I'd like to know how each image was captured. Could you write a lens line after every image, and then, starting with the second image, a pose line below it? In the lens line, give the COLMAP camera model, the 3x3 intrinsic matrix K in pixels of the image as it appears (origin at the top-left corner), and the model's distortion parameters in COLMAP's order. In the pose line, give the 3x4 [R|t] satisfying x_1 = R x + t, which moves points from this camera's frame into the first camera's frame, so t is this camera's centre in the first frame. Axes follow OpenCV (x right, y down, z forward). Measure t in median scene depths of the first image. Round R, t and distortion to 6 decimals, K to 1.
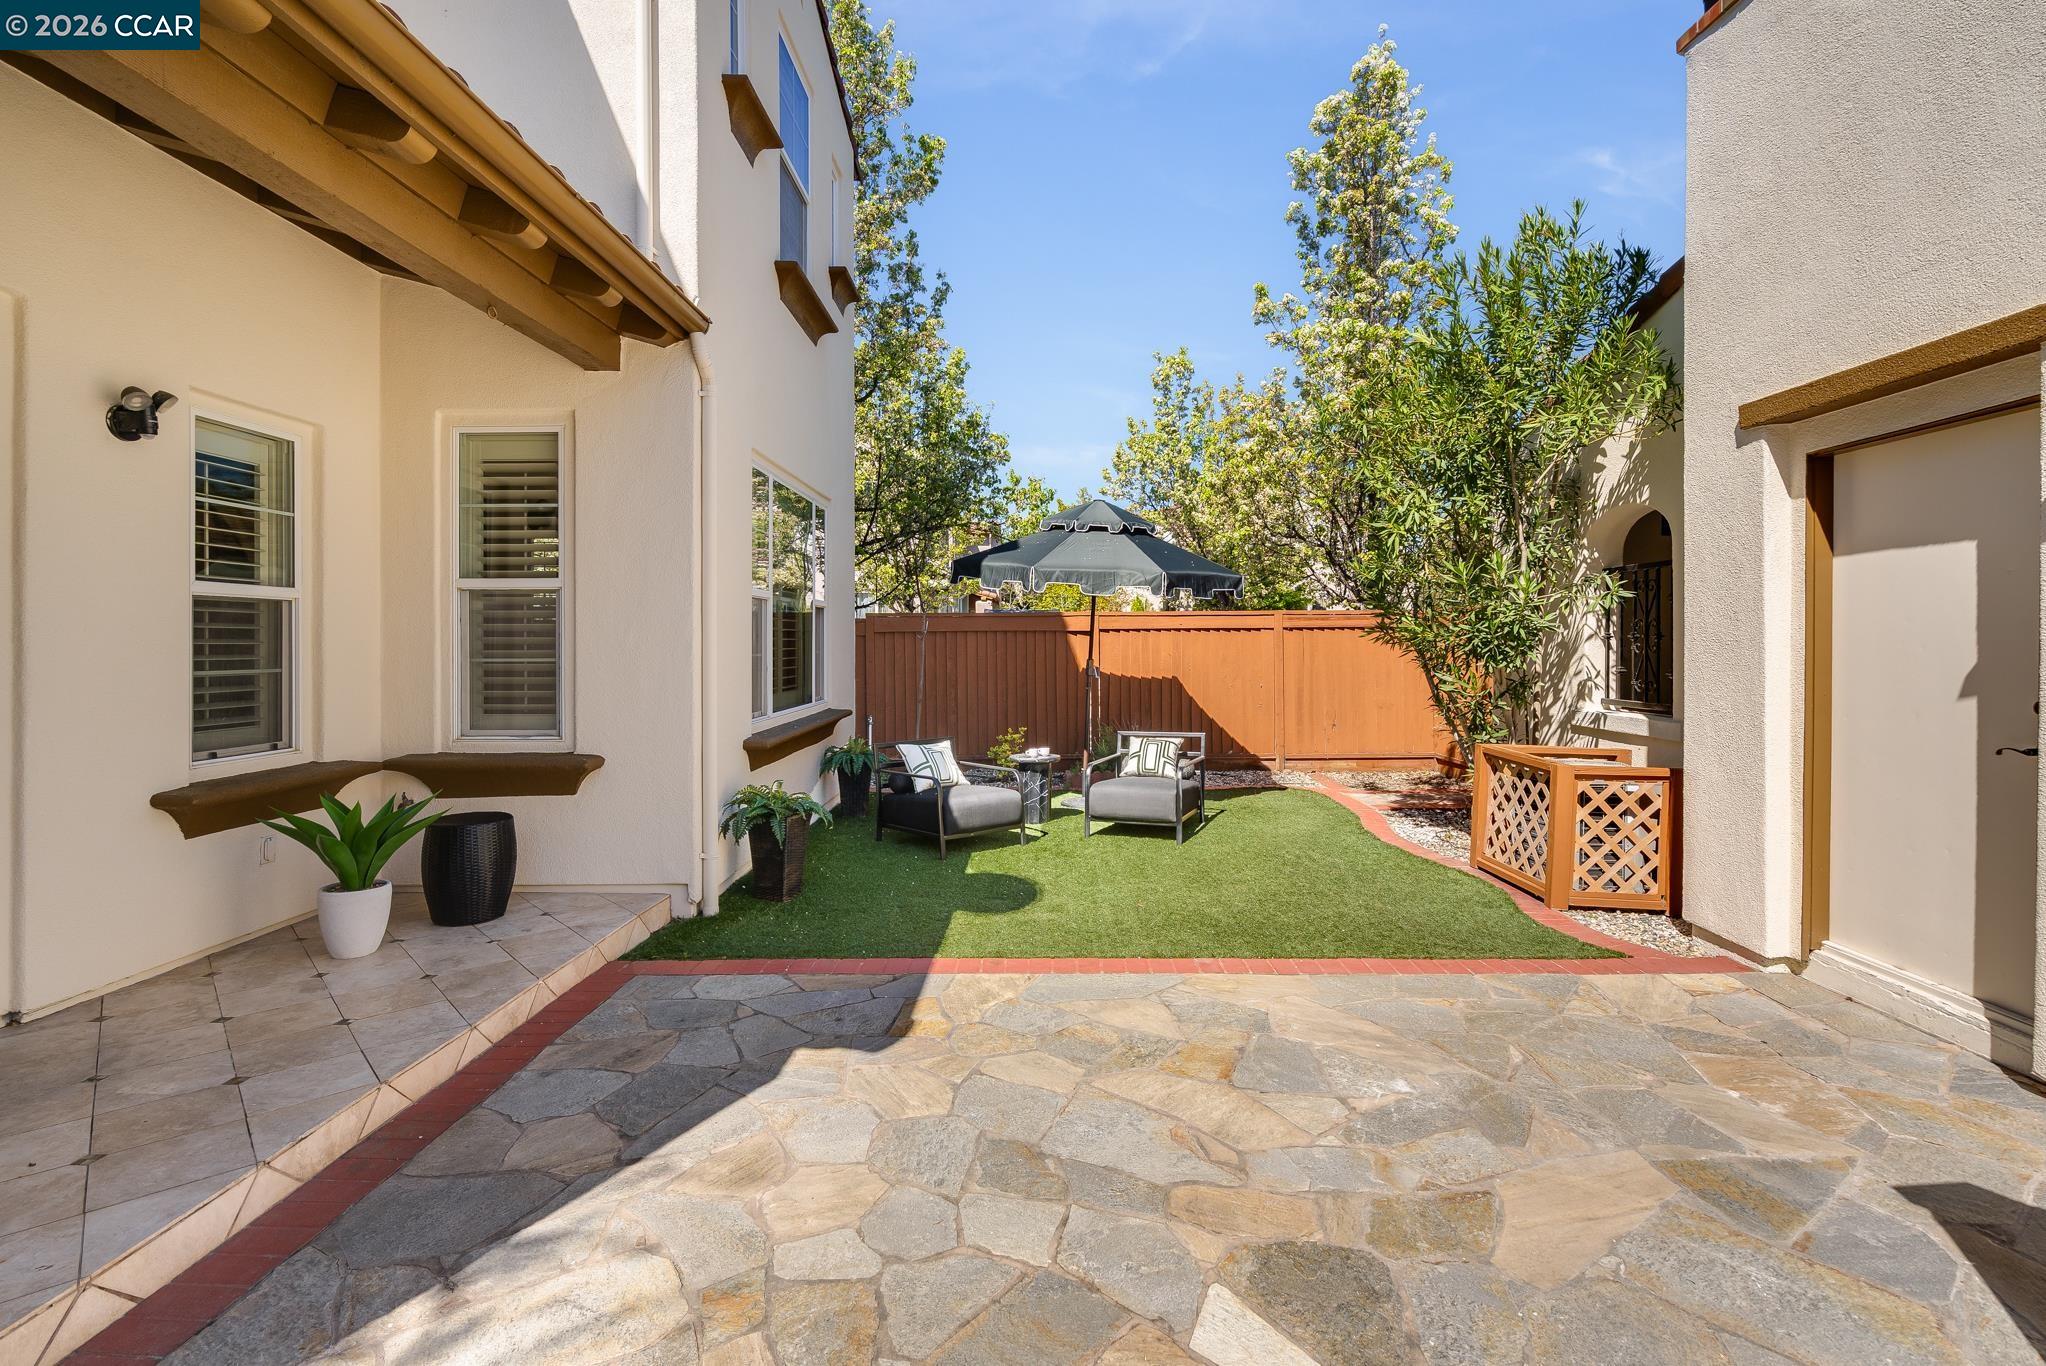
lens RADIAL K [[960.1, 0, 1027.8], [0, 960.1, 639.4], [0, 0, 1]] dist [0.001781, 0.000328]
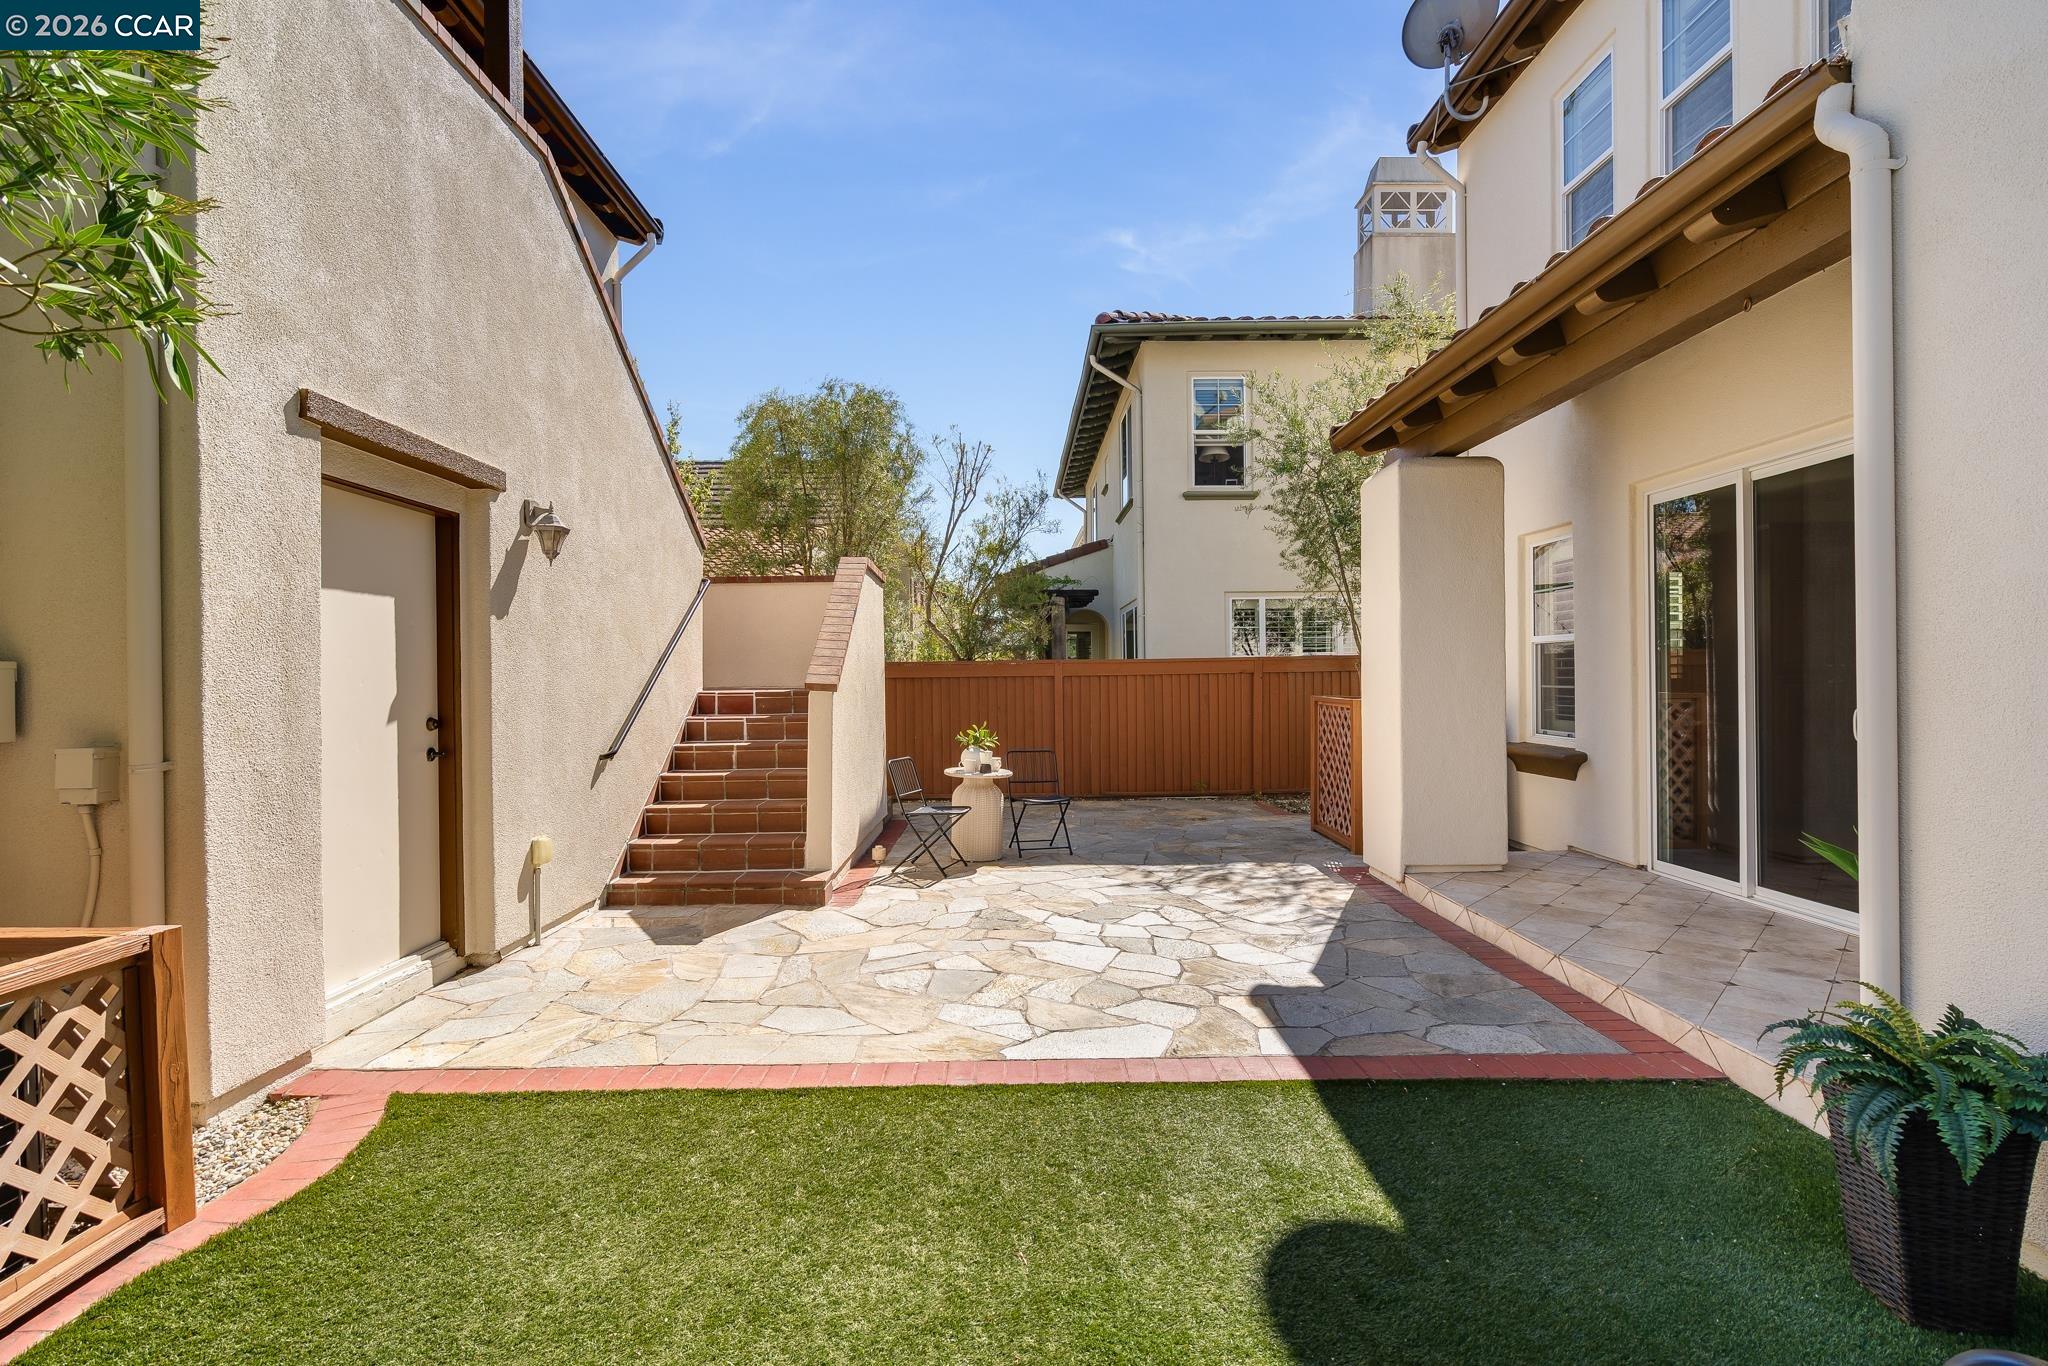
lens RADIAL K [[940.5, 0, 1020.9], [0, 940.5, 682.4], [0, 0, 1]] dist [0.000880, 0.000096]
pose [[-0.999285, 0.009556, -0.036578, 0.203992], [0.009409, 0.999947, 0.004178, 0.011428], [0.036616, 0.003831, -0.999322, 2.224813]]
